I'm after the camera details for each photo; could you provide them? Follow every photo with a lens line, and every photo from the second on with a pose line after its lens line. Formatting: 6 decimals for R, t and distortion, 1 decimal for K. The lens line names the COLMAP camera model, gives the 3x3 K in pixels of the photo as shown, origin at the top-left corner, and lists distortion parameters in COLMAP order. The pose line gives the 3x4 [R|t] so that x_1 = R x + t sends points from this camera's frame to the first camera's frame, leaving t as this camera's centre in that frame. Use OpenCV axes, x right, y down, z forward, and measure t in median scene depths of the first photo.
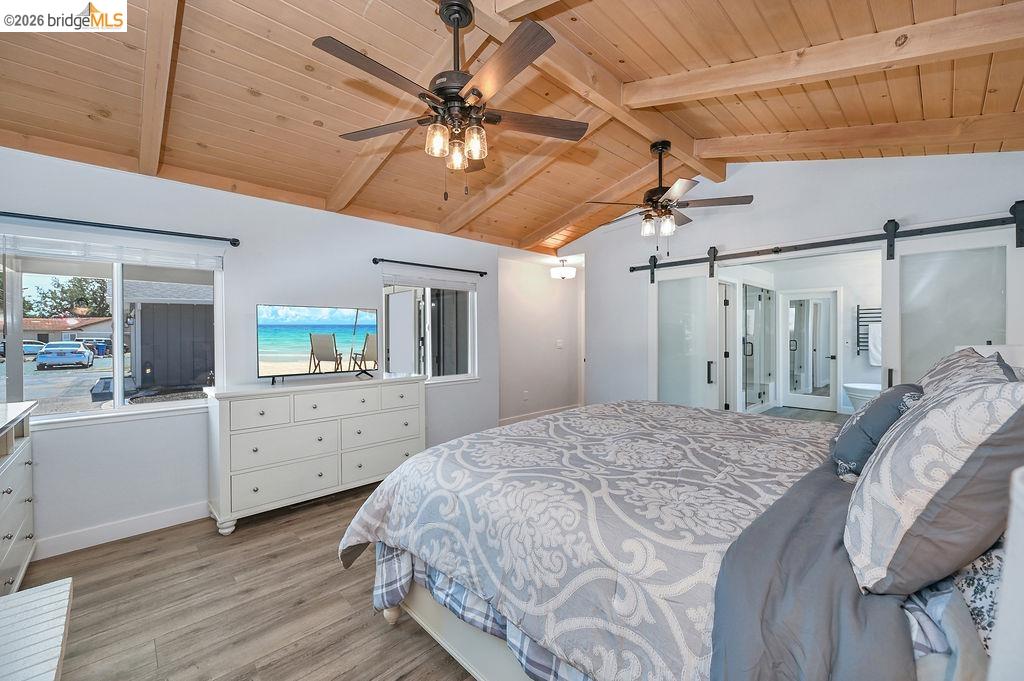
lens RADIAL K [[422.2, 0, 507.3], [0, 422.2, 334.1], [0, 0, 1]] dist [0.001111, 0.000898]
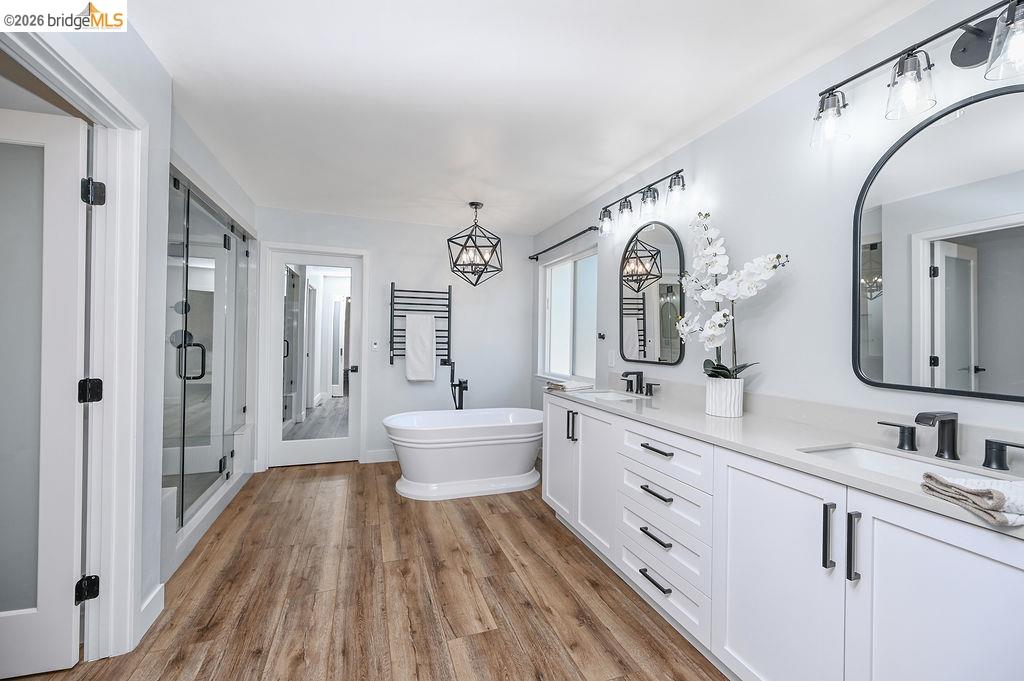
lens RADIAL K [[422.2, 0, 510.9], [0, 422.2, 337.0], [0, 0, 1]] dist [0.001111, 0.000898]
pose [[0.423398, 0.013528, 0.905843, 0.348779], [-0.019972, 0.999785, -0.005596, 0.010275], [-0.905723, -0.015722, 0.423577, 0.585761]]
